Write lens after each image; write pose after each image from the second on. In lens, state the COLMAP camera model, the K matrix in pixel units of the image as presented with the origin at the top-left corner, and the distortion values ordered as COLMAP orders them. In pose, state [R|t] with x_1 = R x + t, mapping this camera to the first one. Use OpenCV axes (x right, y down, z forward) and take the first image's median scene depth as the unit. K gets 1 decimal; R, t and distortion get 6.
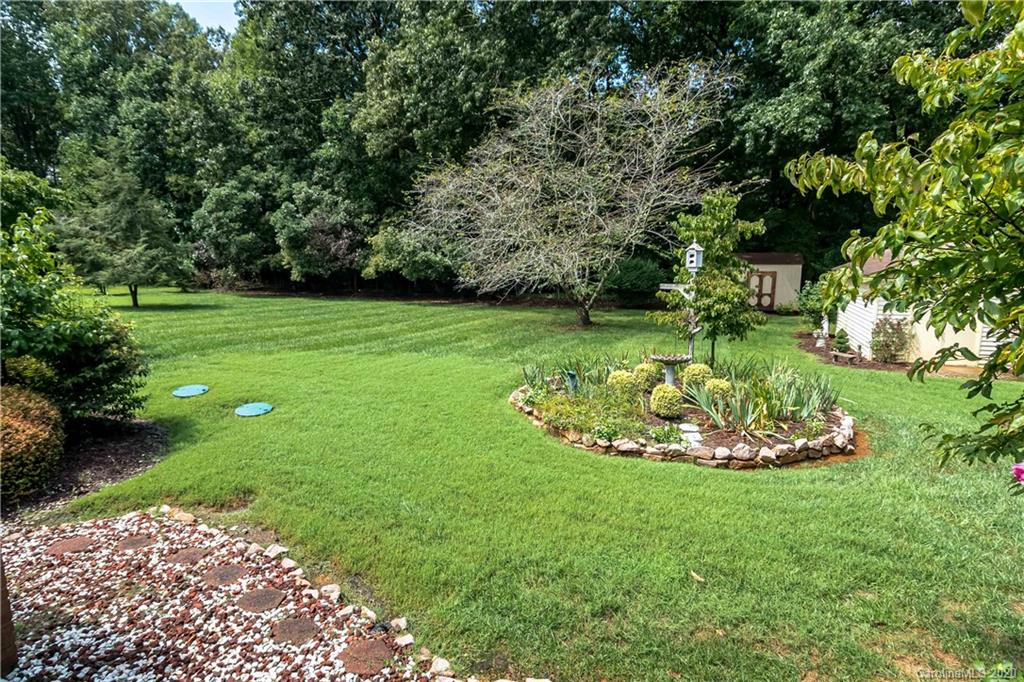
lens RADIAL K [[552.7, 0, 512.1], [0, 552.7, 338.1], [0, 0, 1]] dist [0.007778, 0.001442]
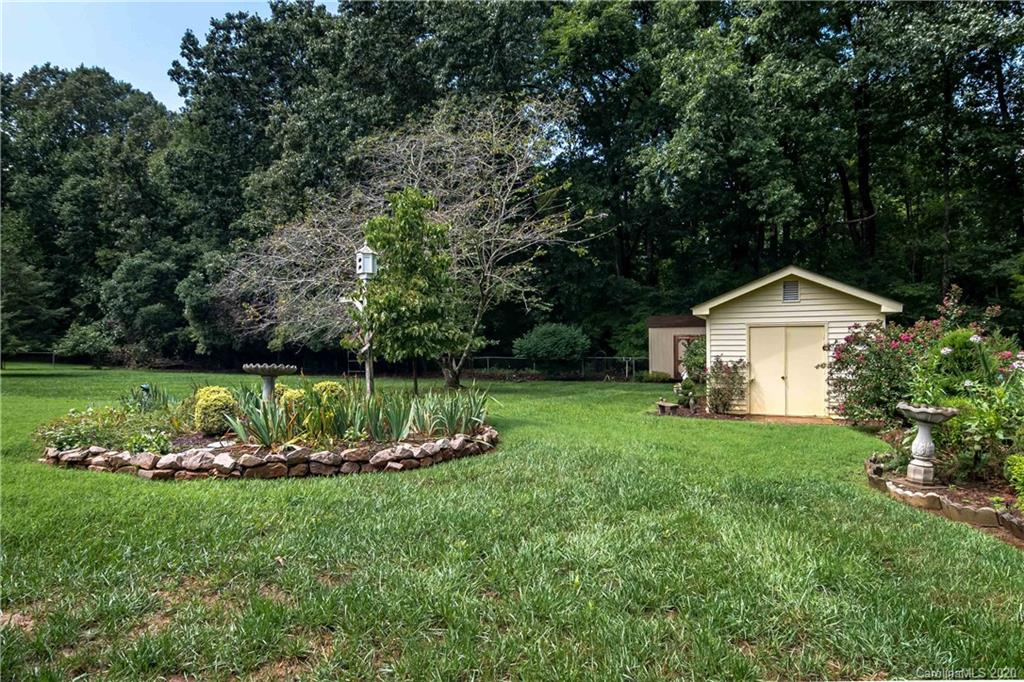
lens RADIAL K [[609.4, 0, 511.9], [0, 609.4, 339.5], [0, 0, 1]] dist [-0.001185, -0.000936]
pose [[0.997437, -0.006739, -0.071235, 0.197833], [-0.005344, 0.985759, -0.168081, 0.039545], [0.071353, 0.168031, 0.983196, 0.041254]]
